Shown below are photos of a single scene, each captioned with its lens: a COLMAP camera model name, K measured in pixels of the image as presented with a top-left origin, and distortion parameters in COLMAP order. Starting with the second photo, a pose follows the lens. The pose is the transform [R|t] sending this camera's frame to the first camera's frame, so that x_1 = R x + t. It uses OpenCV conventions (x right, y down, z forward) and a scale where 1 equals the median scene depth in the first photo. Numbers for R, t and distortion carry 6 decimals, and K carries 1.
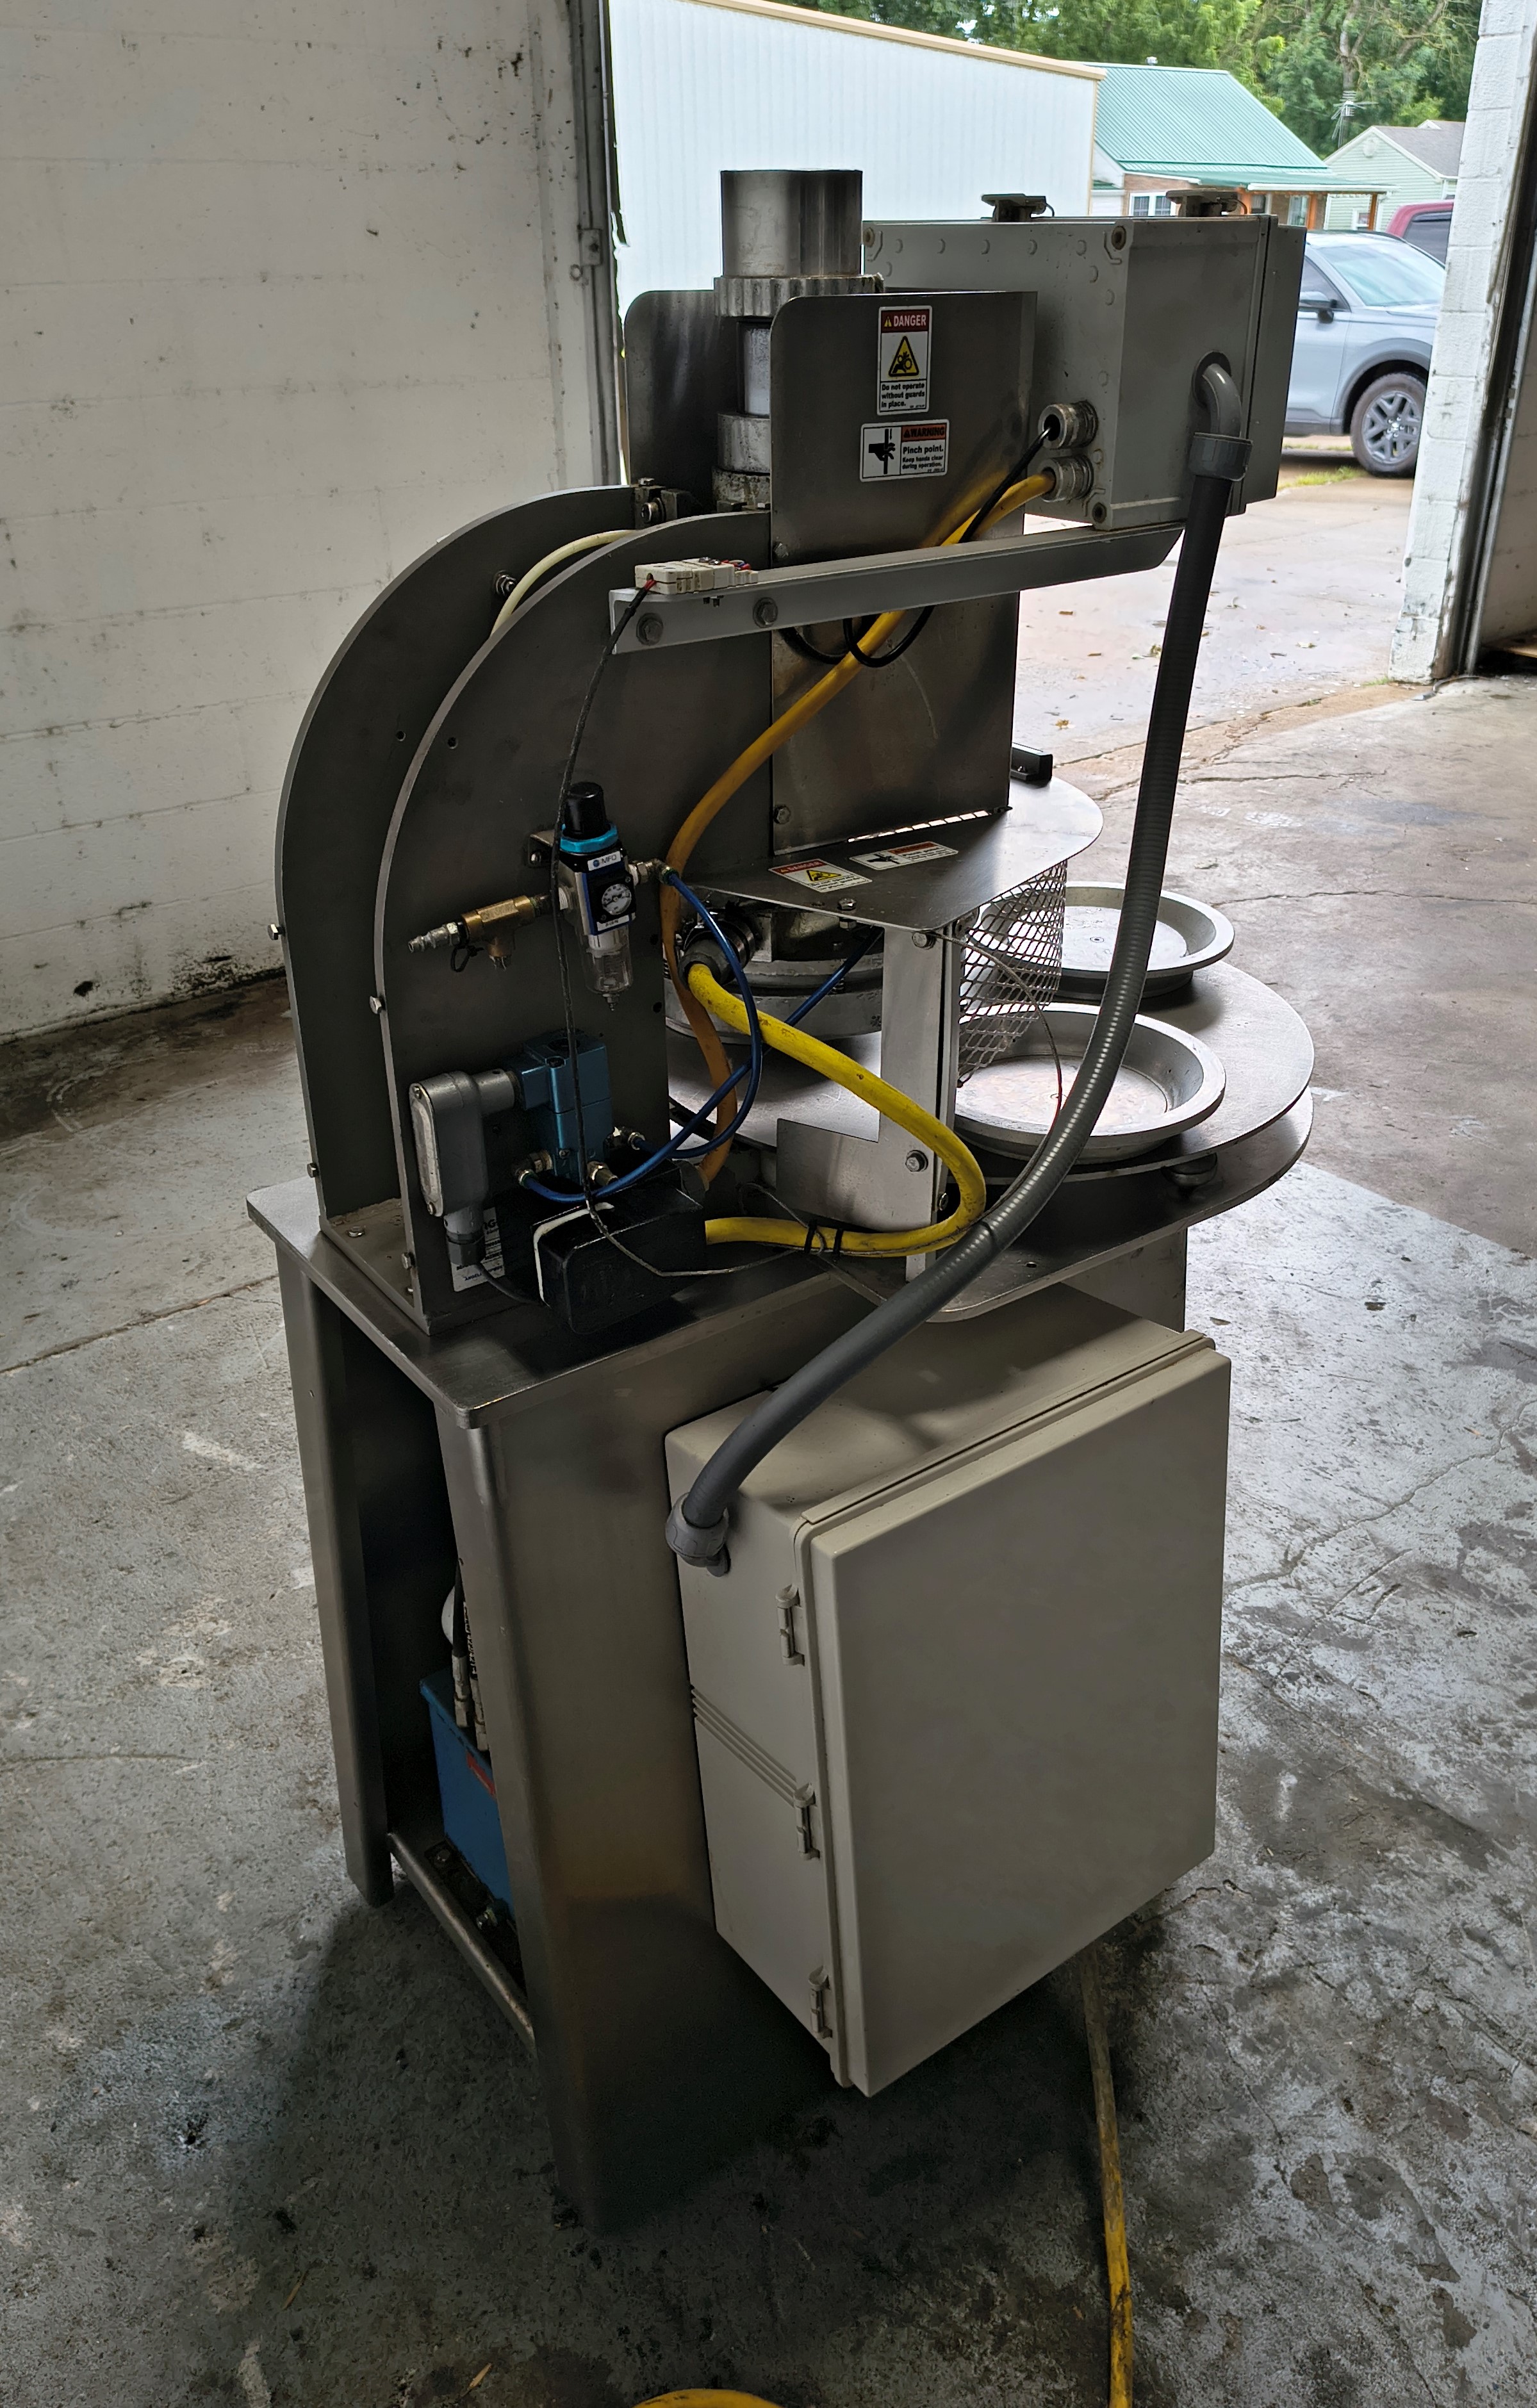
lens RADIAL K [[1851.7, 0, 789.9], [0, 1851.7, 1175.1], [0, 0, 1]] dist [0.031174, -0.036559]
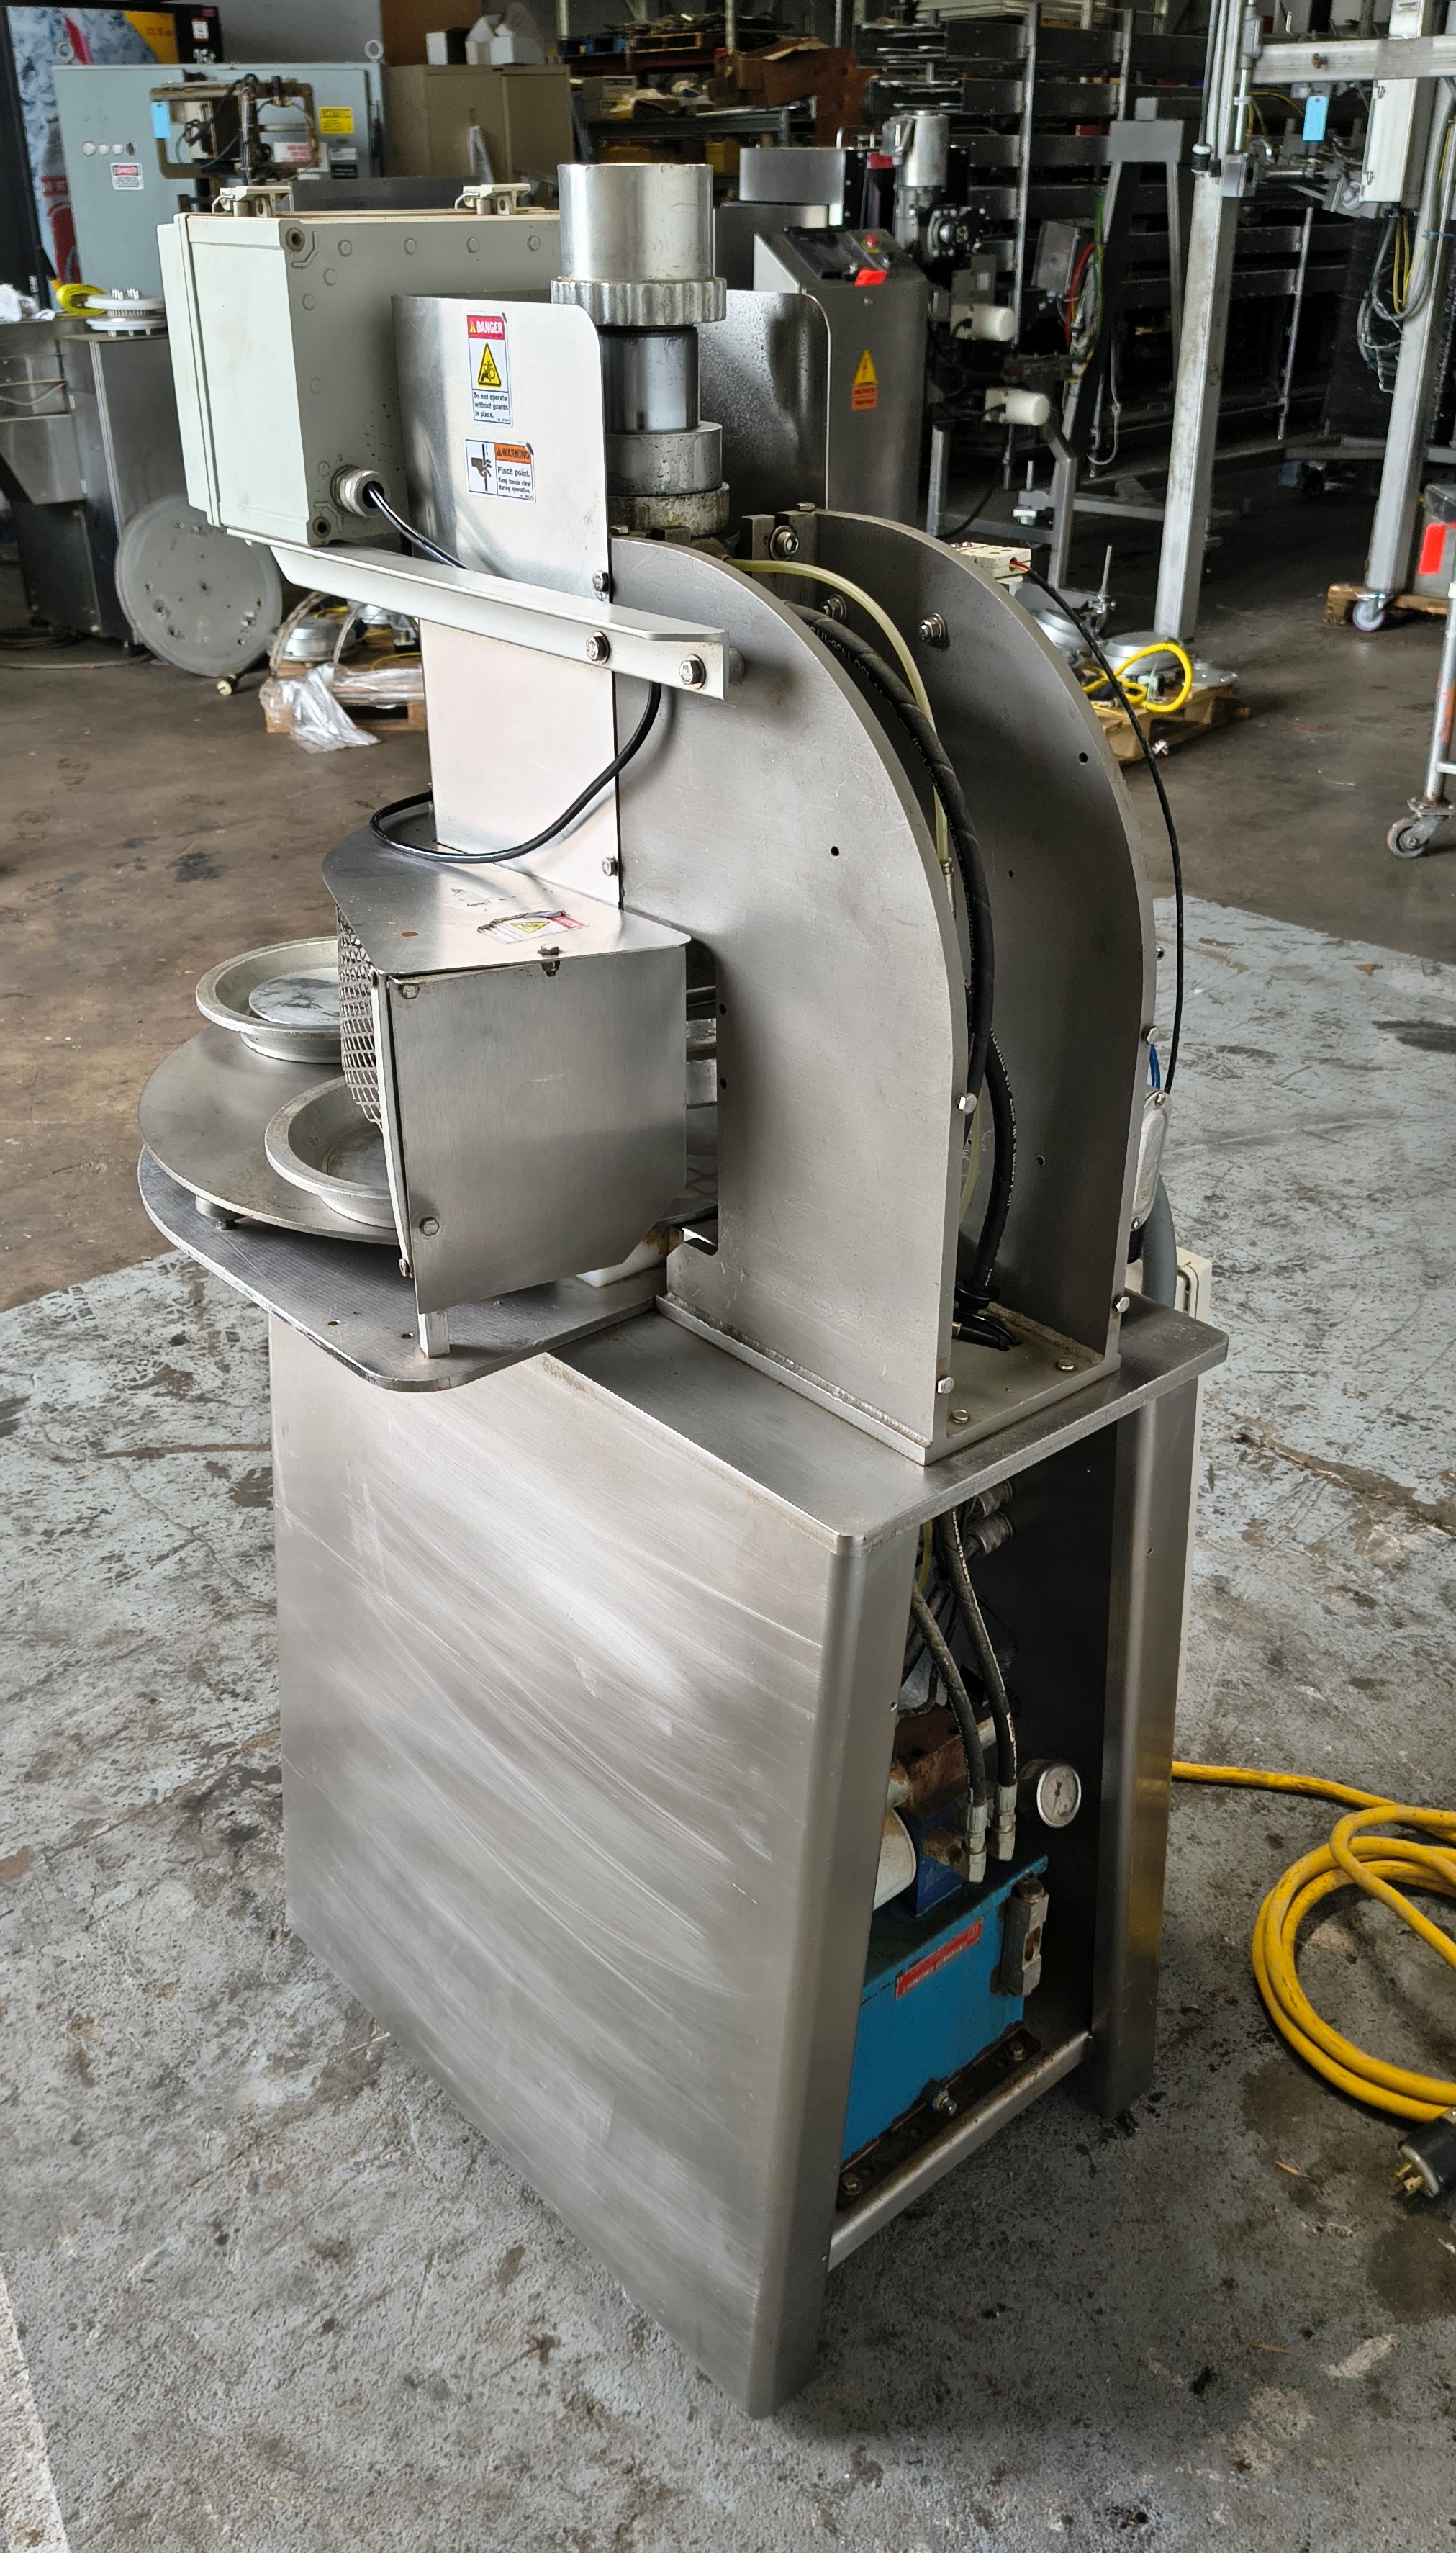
lens RADIAL K [[2050.3, 0, 737.5], [0, 2050.3, 1293.3], [0, 0, 1]] dist [0.059709, -0.084997]
pose [[-0.082953, -0.472379, 0.877484, -0.870547], [0.459802, 0.763050, 0.454243, -0.414590], [-0.884138, 0.441150, 0.153904, 0.777677]]
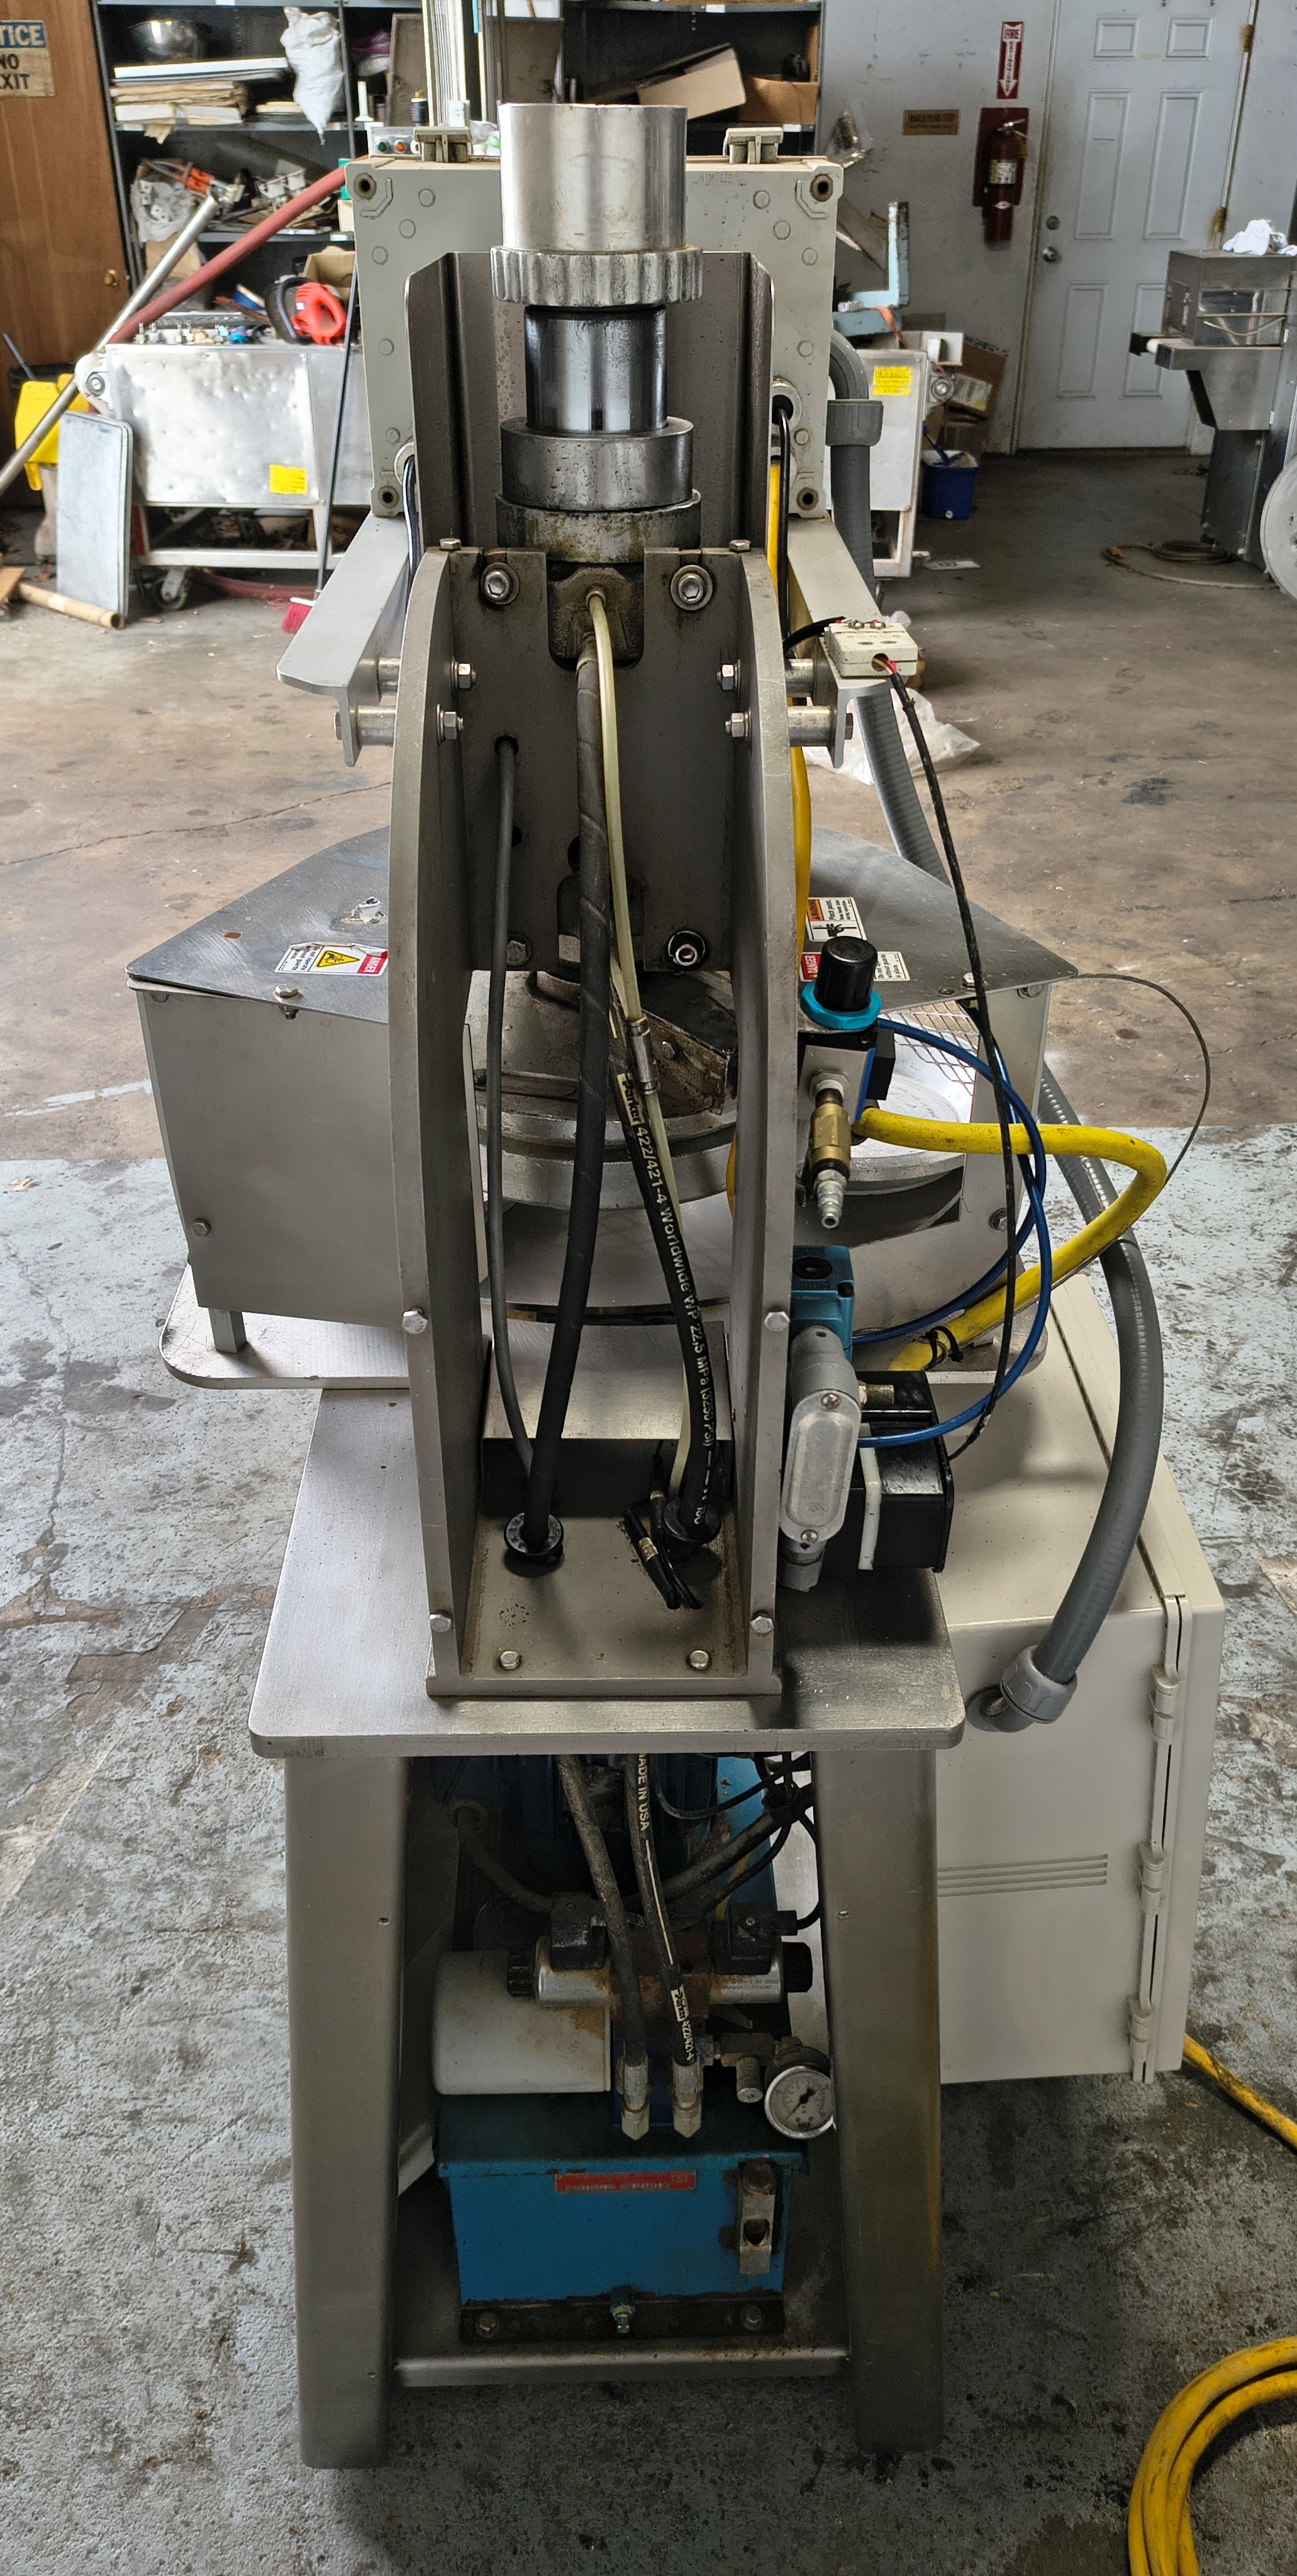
lens RADIAL K [[1809.0, 0, 660.8], [0, 1809.0, 1240.7], [0, 0, 1]] dist [0.002568, -0.005684]
pose [[0.575859, -0.430040, 0.695308, -0.516163], [0.370921, 0.895337, 0.246556, -0.222494], [-0.728563, 0.115923, 0.675098, 0.401227]]
